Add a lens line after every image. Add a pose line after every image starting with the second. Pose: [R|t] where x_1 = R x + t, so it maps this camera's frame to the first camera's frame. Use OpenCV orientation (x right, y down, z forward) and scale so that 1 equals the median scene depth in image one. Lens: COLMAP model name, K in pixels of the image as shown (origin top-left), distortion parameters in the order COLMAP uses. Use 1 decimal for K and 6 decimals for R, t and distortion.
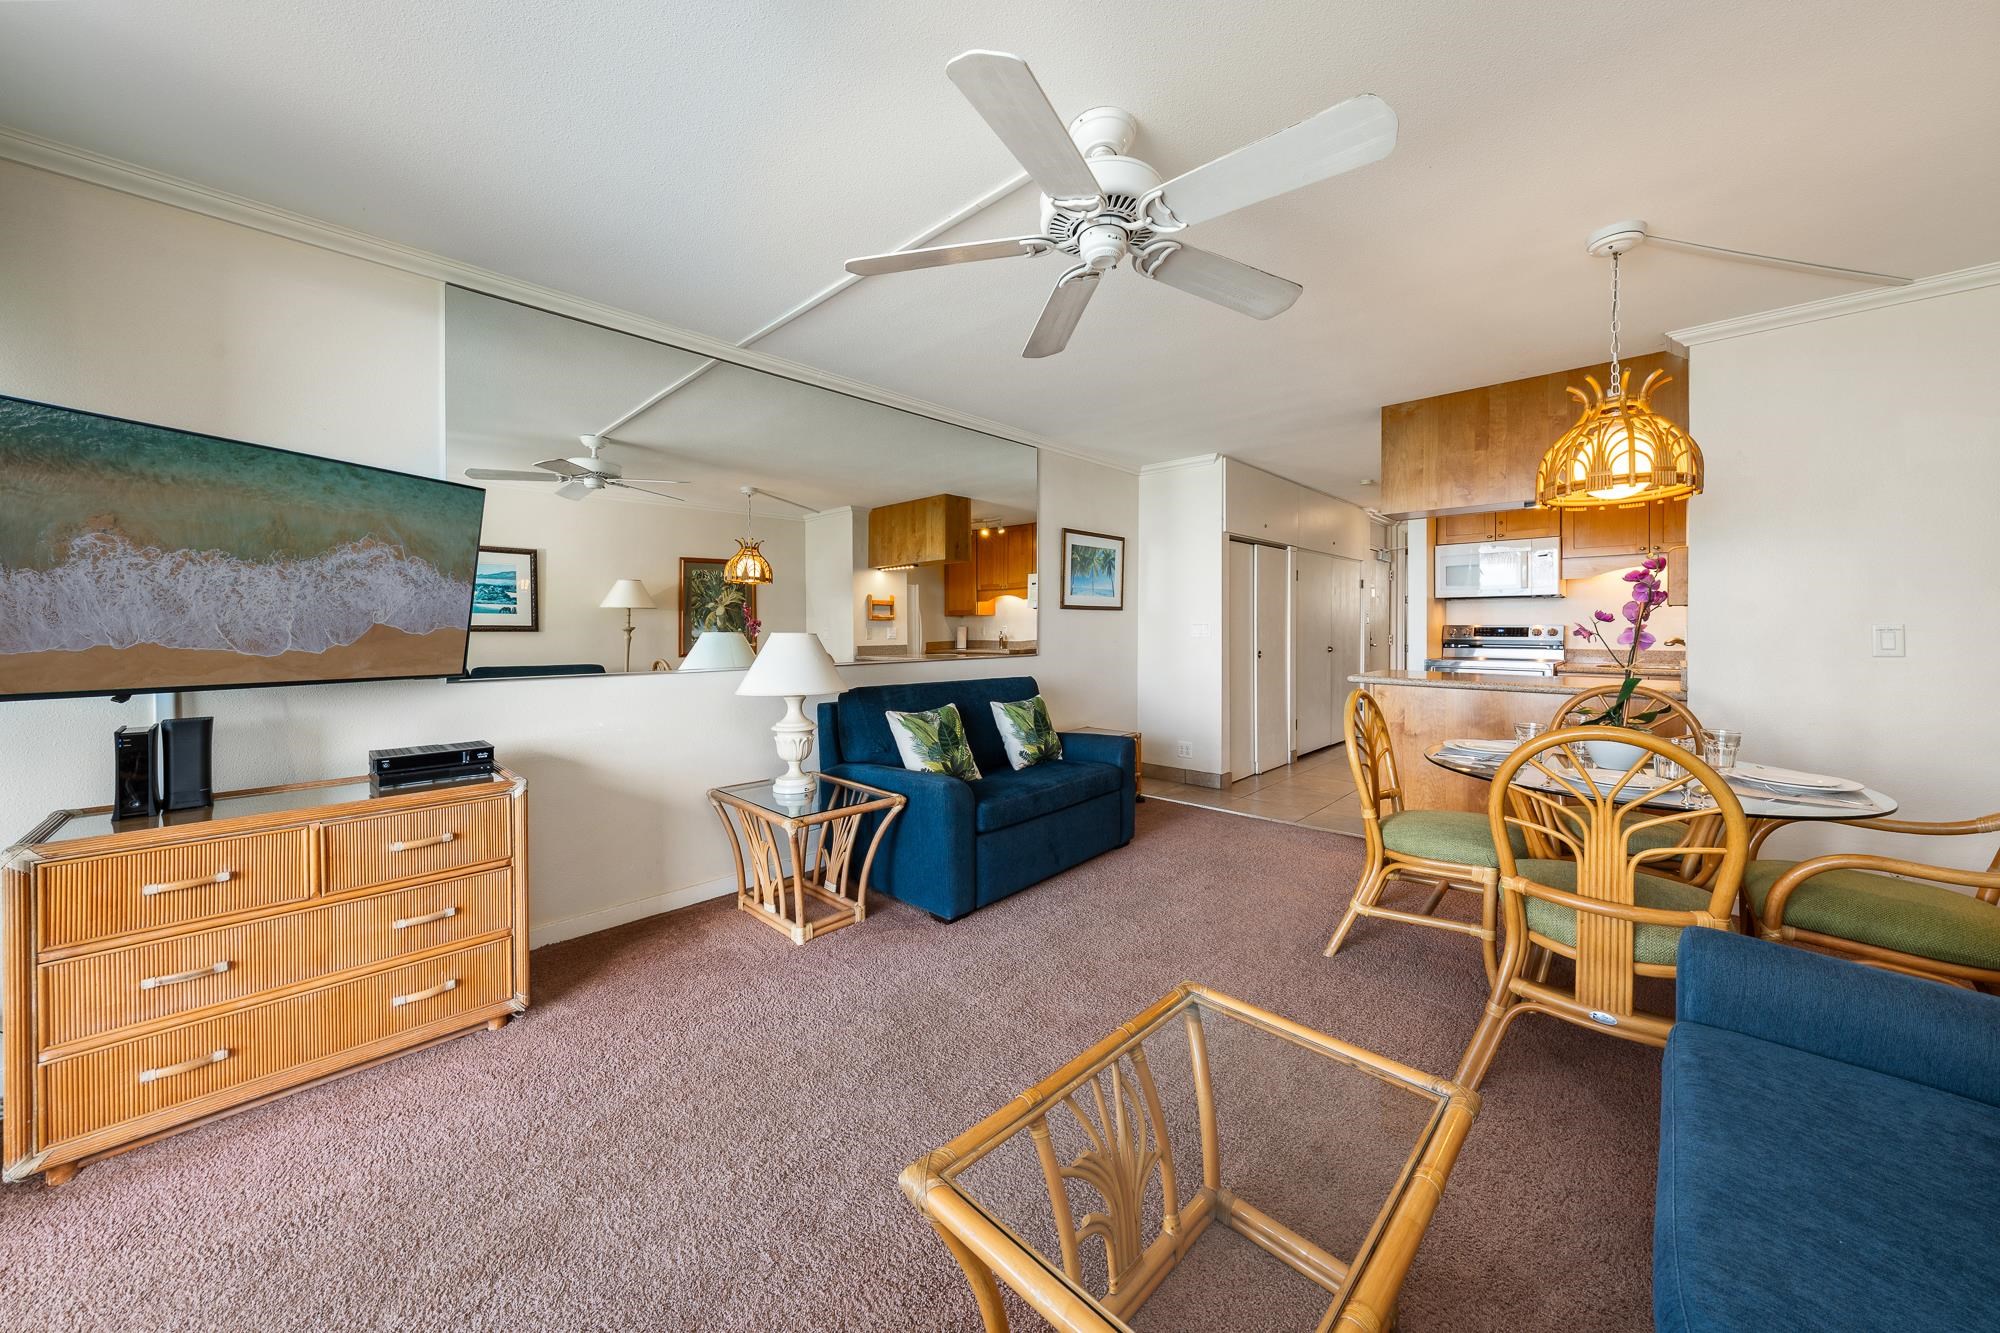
lens RADIAL K [[708.9, 0, 1006.4], [0, 708.9, 633.0], [0, 0, 1]] dist [0.002149, -0.002038]
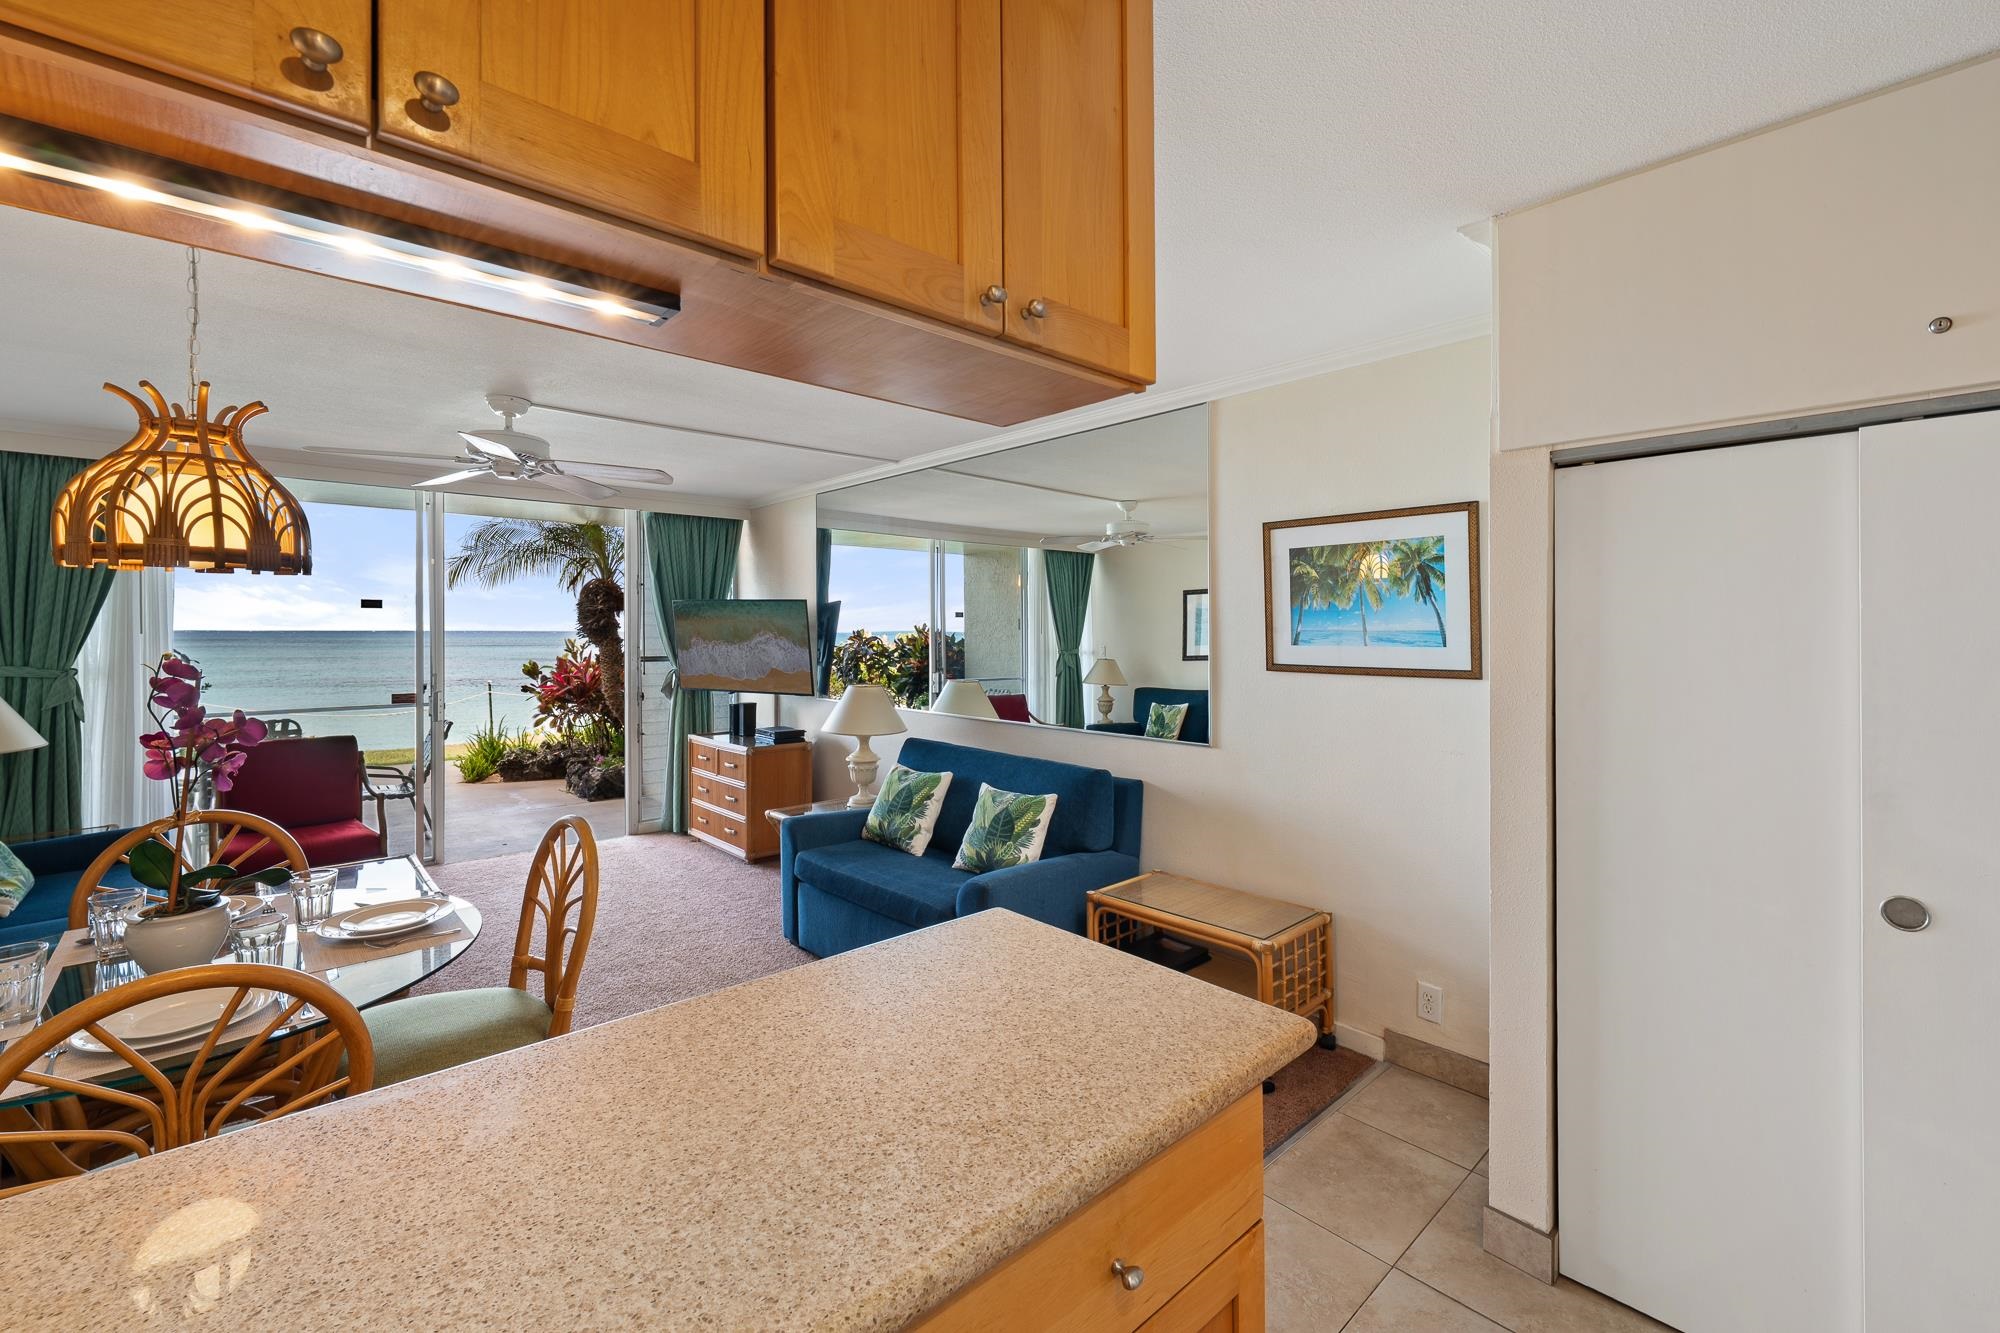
lens RADIAL K [[826.6, 0, 1007.1], [0, 826.6, 628.4], [0, 0, 1]] dist [-0.006904, 0.000780]
pose [[-0.057710, -0.001993, -0.998331, 1.078649], [-0.011837, 0.999929, -0.001312, -0.094289], [0.998263, 0.011741, -0.057730, 1.242807]]
